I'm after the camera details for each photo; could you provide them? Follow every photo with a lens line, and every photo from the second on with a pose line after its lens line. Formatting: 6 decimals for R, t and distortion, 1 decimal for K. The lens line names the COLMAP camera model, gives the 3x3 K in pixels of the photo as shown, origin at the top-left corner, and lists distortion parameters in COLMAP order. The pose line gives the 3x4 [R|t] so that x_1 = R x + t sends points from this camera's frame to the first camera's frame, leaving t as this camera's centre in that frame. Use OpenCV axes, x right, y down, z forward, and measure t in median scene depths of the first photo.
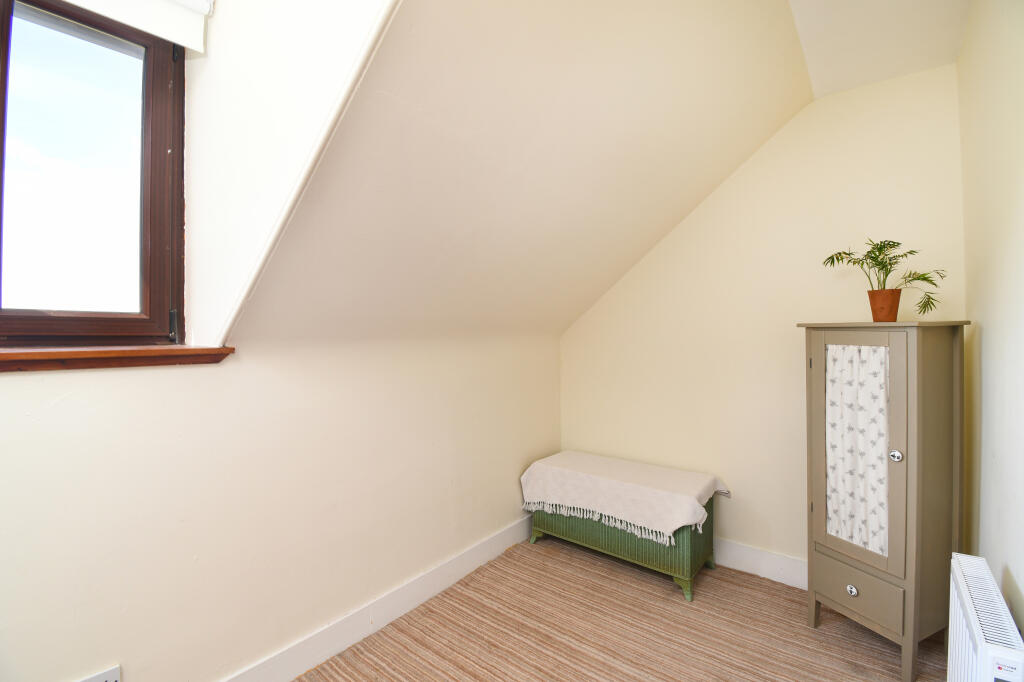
lens RADIAL K [[458.7, 0, 518.9], [0, 458.7, 336.7], [0, 0, 1]] dist [-0.004934, -0.003683]
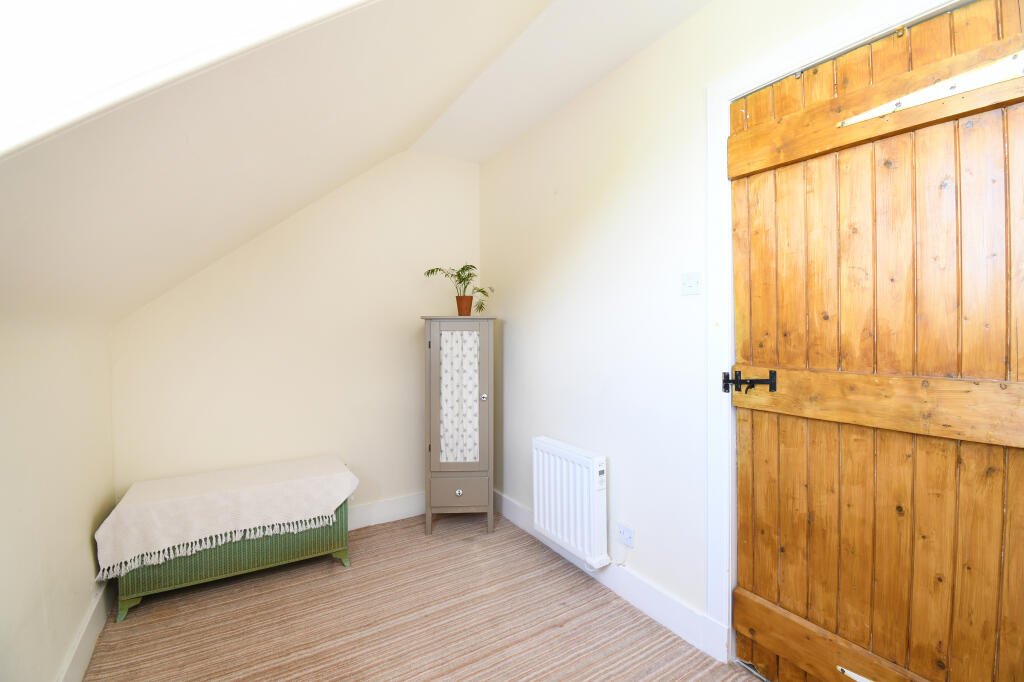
lens RADIAL K [[458.7, 0, 515.9], [0, 458.7, 334.7], [0, 0, 1]] dist [-0.004934, -0.003683]
pose [[0.350817, -0.010323, 0.936387, -0.605925], [0.017356, 0.999839, 0.004521, 0.026370], [-0.936283, 0.014666, 0.350940, 0.269565]]
